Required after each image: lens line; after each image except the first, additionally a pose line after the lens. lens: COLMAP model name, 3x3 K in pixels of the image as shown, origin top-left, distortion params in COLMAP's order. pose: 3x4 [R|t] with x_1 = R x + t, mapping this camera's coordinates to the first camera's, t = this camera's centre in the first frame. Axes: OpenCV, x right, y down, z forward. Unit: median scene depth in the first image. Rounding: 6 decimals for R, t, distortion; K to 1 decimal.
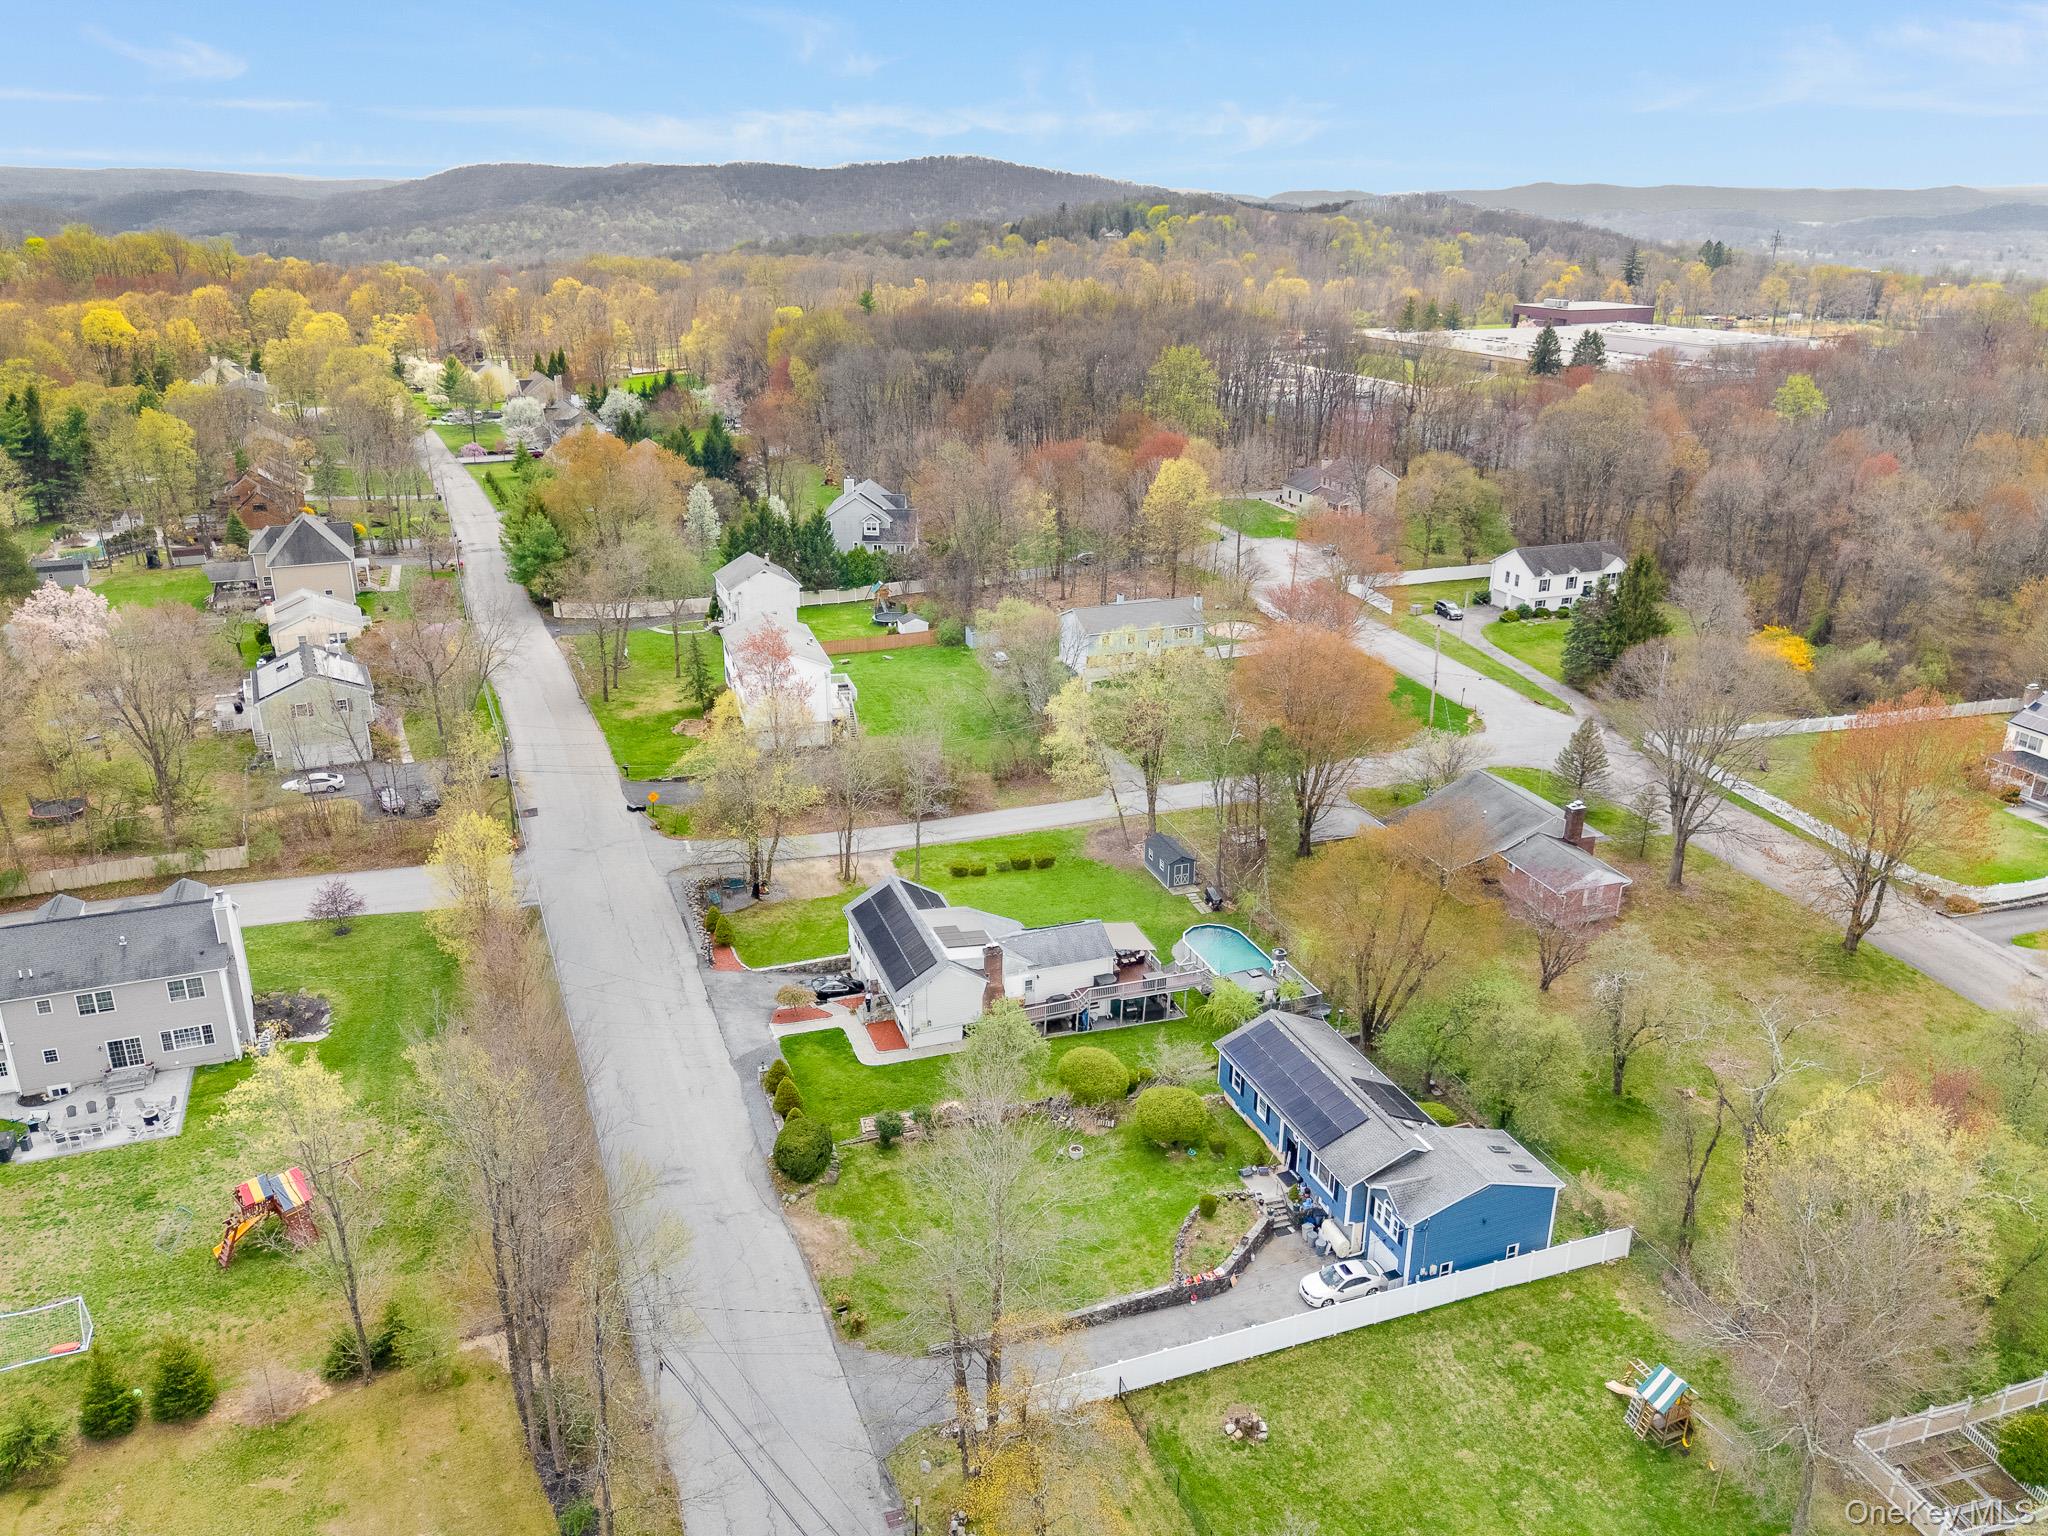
lens RADIAL K [[1527.8, 0, 1055.6], [0, 1527.8, 764.7], [0, 0, 1]] dist [0.152432, -0.415404]
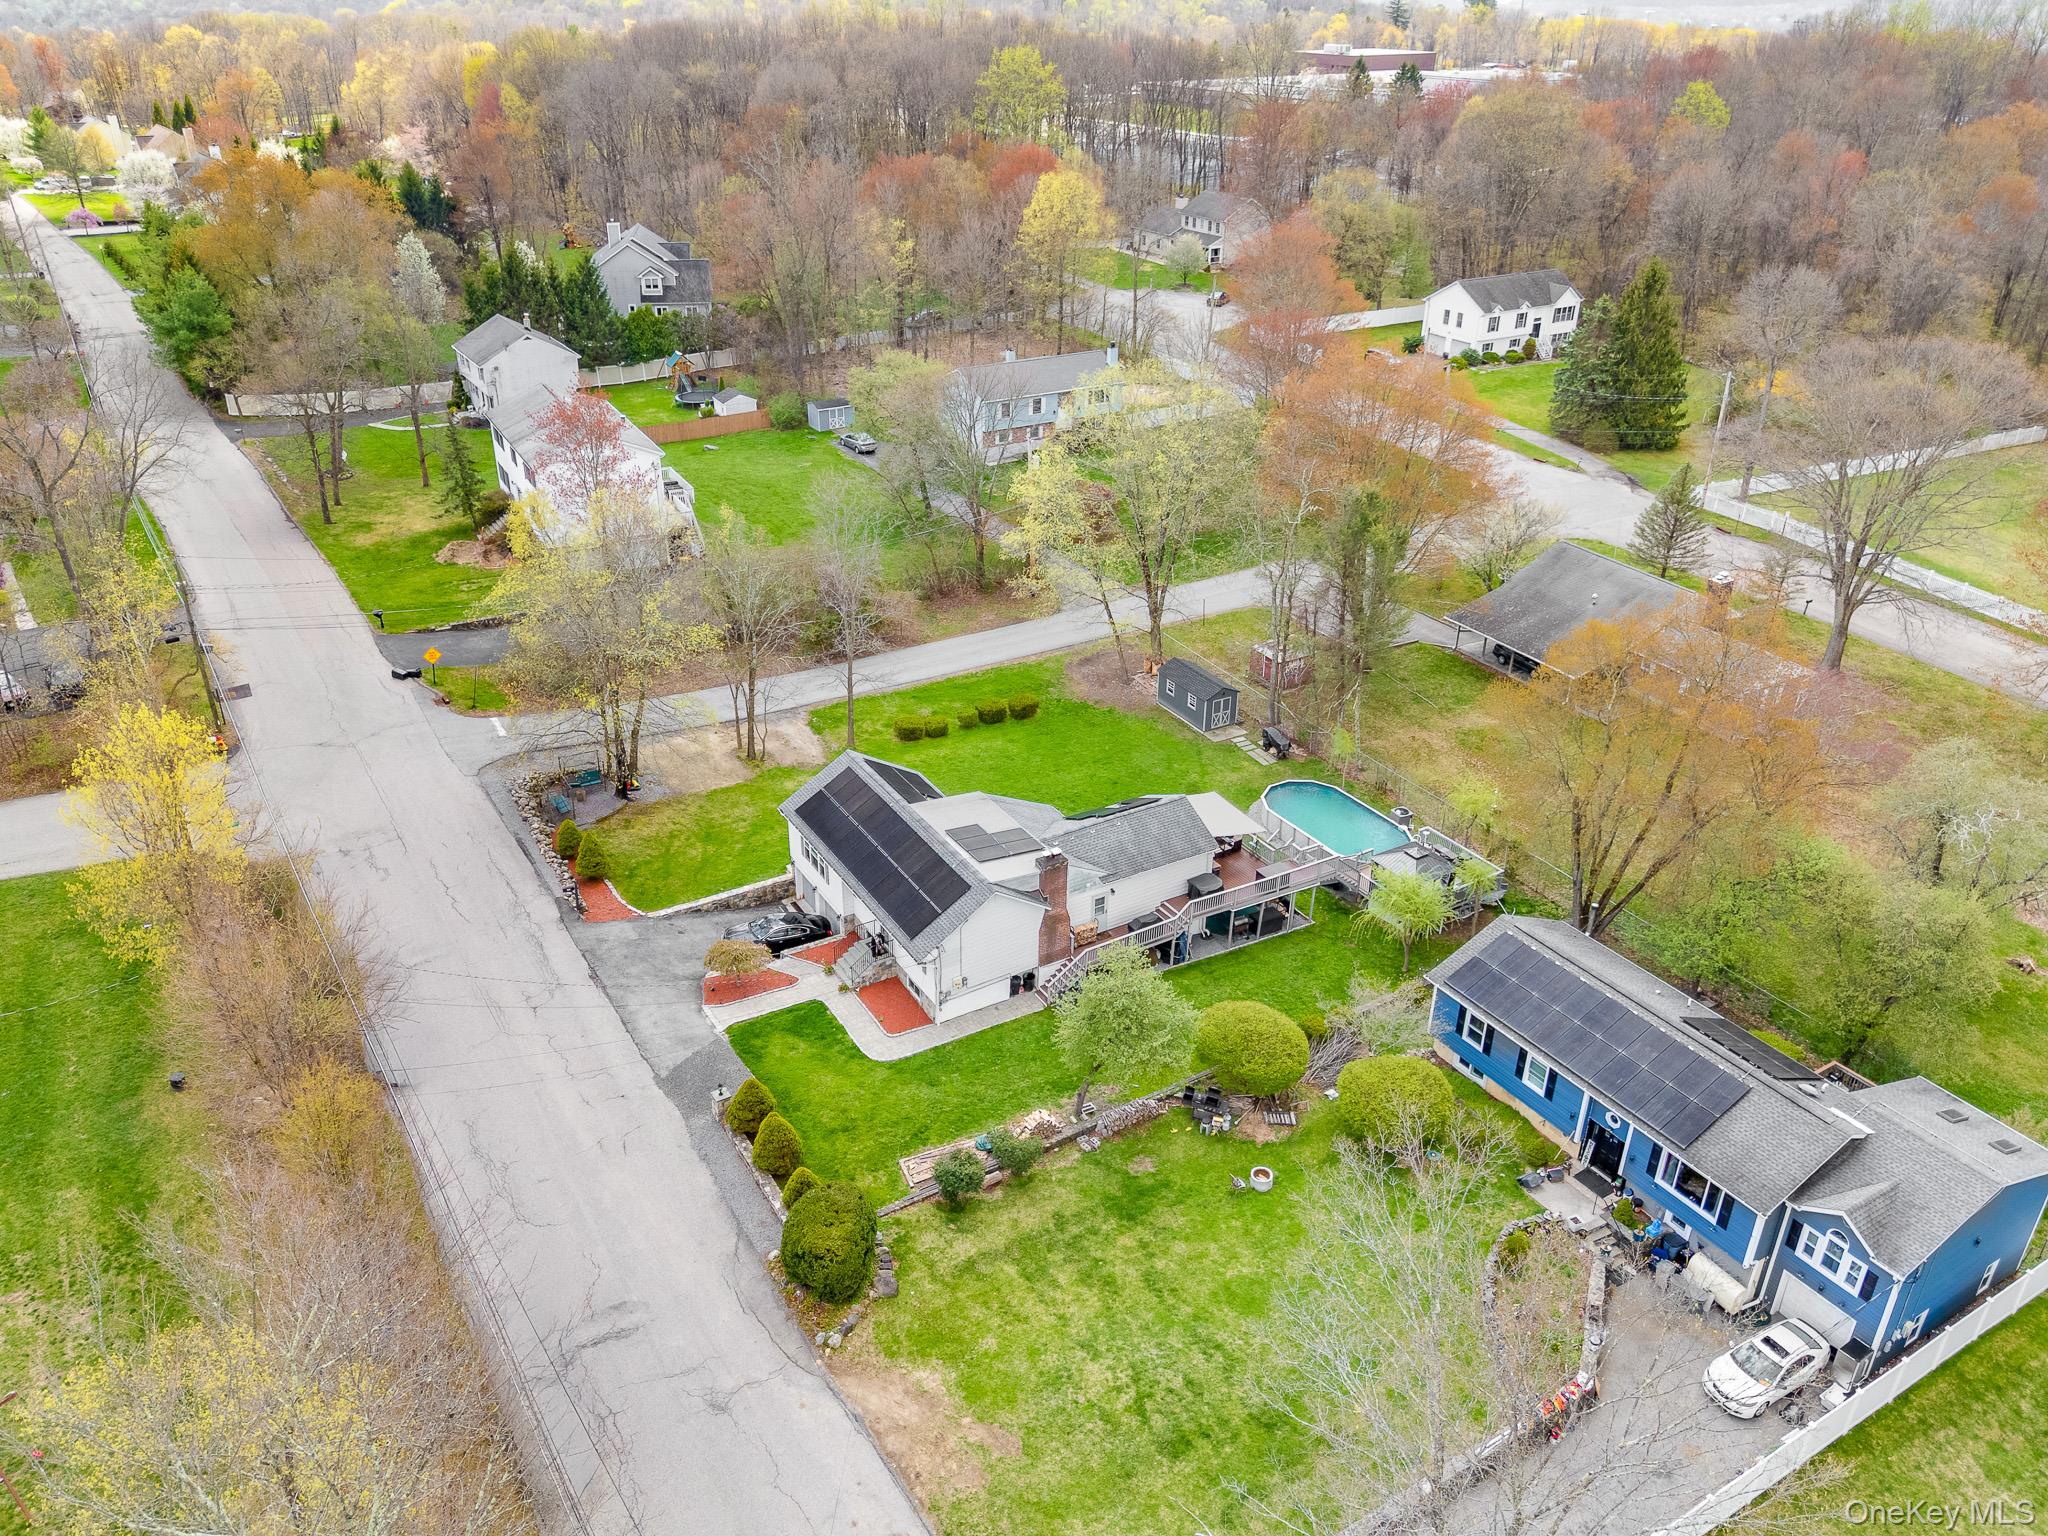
lens RADIAL K [[1497.8, 0, 1034.5], [0, 1497.8, 765.4], [0, 0, 1]] dist [0.064260, -0.060638]
pose [[0.983602, -0.083887, 0.159659, -0.118398], [0.064093, 0.990043, 0.125326, 0.002755], [-0.168582, -0.113038, 0.979185, 0.323605]]
